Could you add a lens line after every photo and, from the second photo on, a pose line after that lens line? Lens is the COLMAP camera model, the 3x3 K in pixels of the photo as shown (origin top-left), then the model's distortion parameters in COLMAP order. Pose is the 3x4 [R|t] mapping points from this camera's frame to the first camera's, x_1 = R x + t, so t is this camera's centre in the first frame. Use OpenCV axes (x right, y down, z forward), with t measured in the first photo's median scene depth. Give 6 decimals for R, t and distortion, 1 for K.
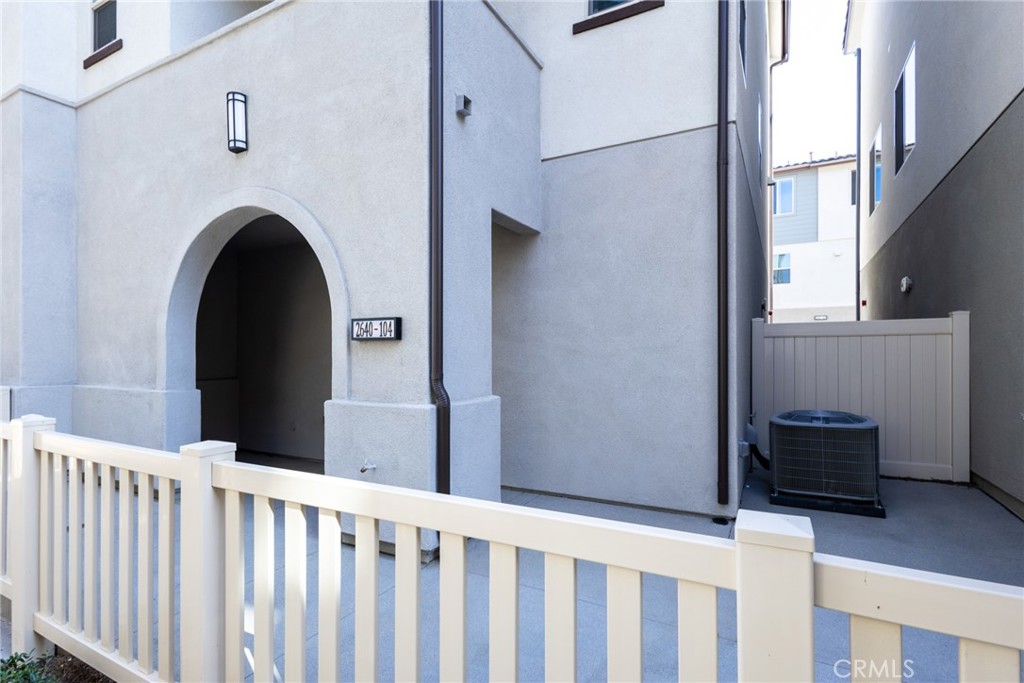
lens RADIAL K [[479.7, 0, 495.8], [0, 479.7, 345.9], [0, 0, 1]] dist [0.002665, 0.000832]
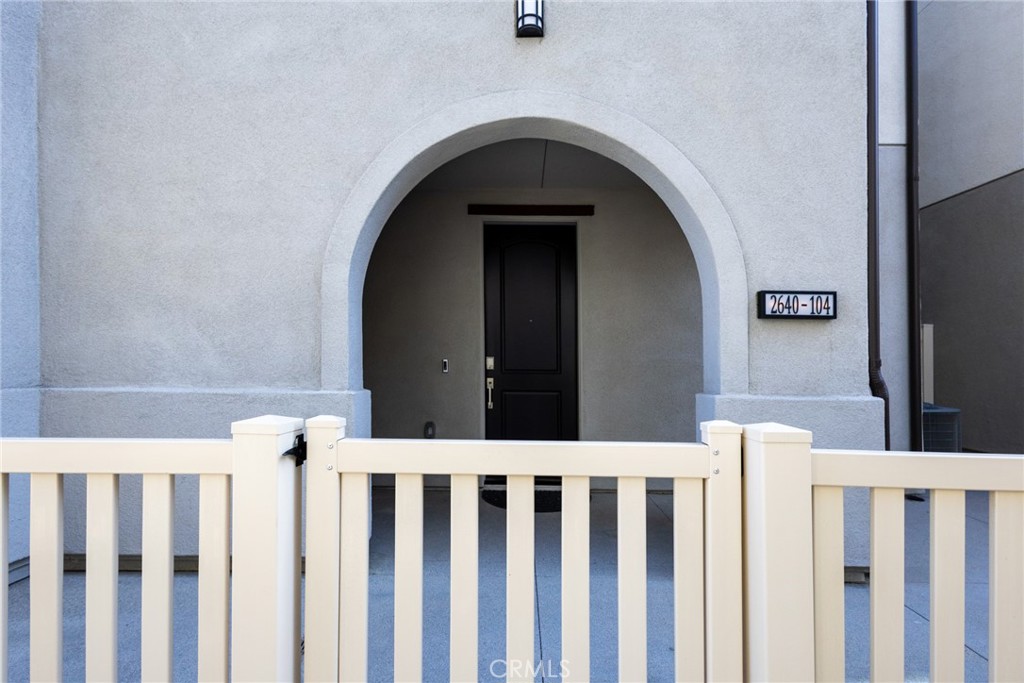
lens RADIAL K [[479.7, 0, 510.9], [0, 479.7, 352.7], [0, 0, 1]] dist [0.002665, 0.000832]
pose [[0.894321, 0.019821, 0.446986, -1.032644], [-0.019434, 0.999796, -0.005453, 0.058492], [-0.447003, -0.003810, 0.894524, 0.488030]]
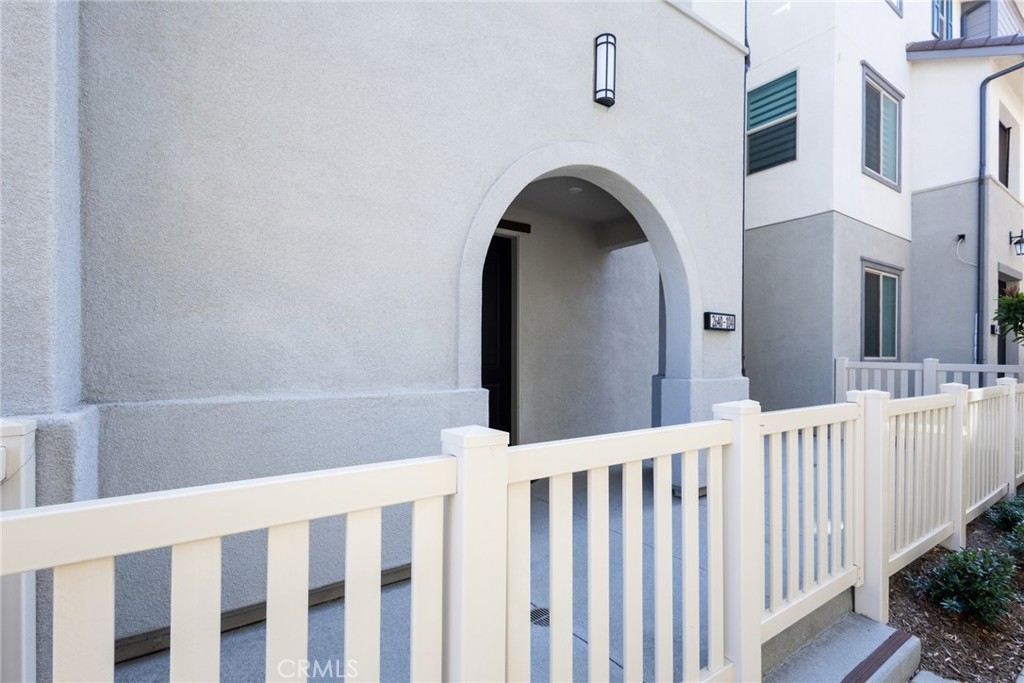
lens RADIAL K [[479.7, 0, 511.4], [0, 479.7, 347.3], [0, 0, 1]] dist [0.002665, 0.000832]
pose [[0.459175, 0.017331, 0.888177, -1.661546], [-0.021724, 0.999730, -0.008277, 0.057247], [-0.888080, -0.015495, 0.459427, 0.895800]]
